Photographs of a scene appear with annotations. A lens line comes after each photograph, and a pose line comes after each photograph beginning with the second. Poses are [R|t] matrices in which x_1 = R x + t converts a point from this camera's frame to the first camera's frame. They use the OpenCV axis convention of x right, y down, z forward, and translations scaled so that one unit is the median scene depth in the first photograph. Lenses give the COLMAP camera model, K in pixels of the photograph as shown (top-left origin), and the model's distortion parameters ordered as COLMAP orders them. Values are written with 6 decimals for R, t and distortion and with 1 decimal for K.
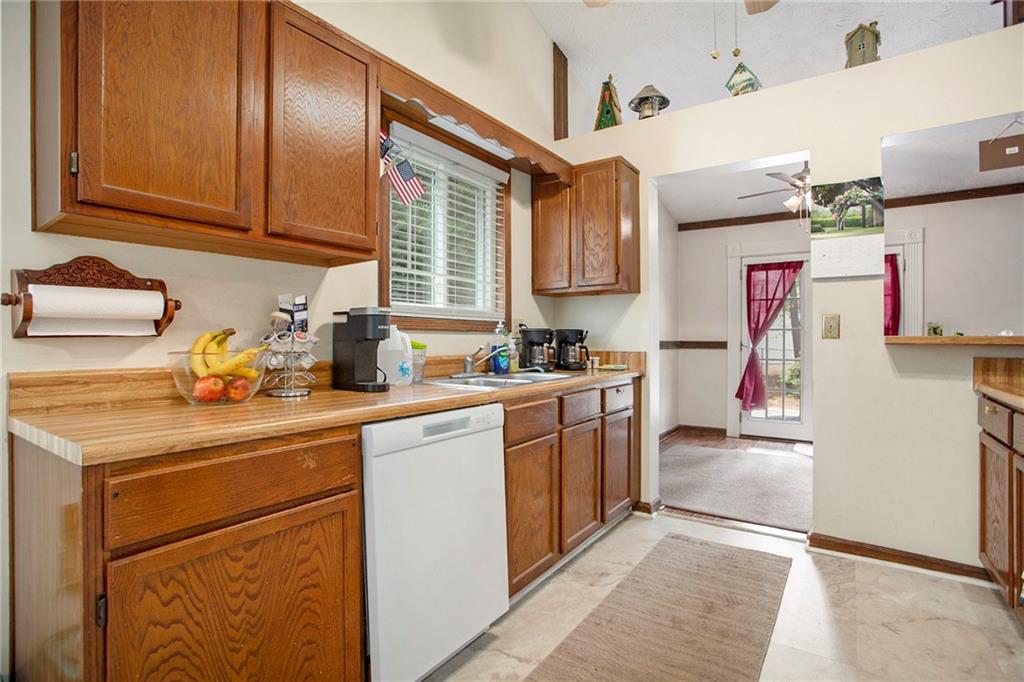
lens RADIAL K [[490.5, 0, 513.6], [0, 490.5, 337.5], [0, 0, 1]] dist [-0.055943, 0.027262]
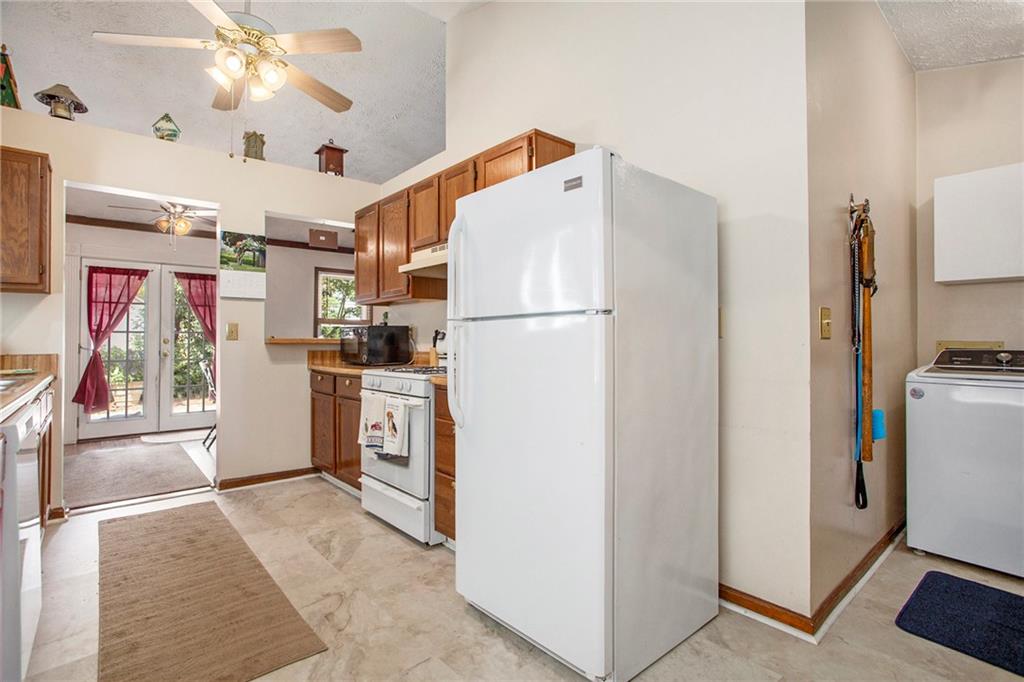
lens RADIAL K [[501.6, 0, 503.6], [0, 501.6, 343.4], [0, 0, 1]] dist [-0.071424, 0.031023]
pose [[0.260146, -0.007983, 0.965536, -0.525760], [0.000693, 0.999967, 0.008081, 0.001029], [-0.965569, -0.001433, 0.260143, -0.153903]]
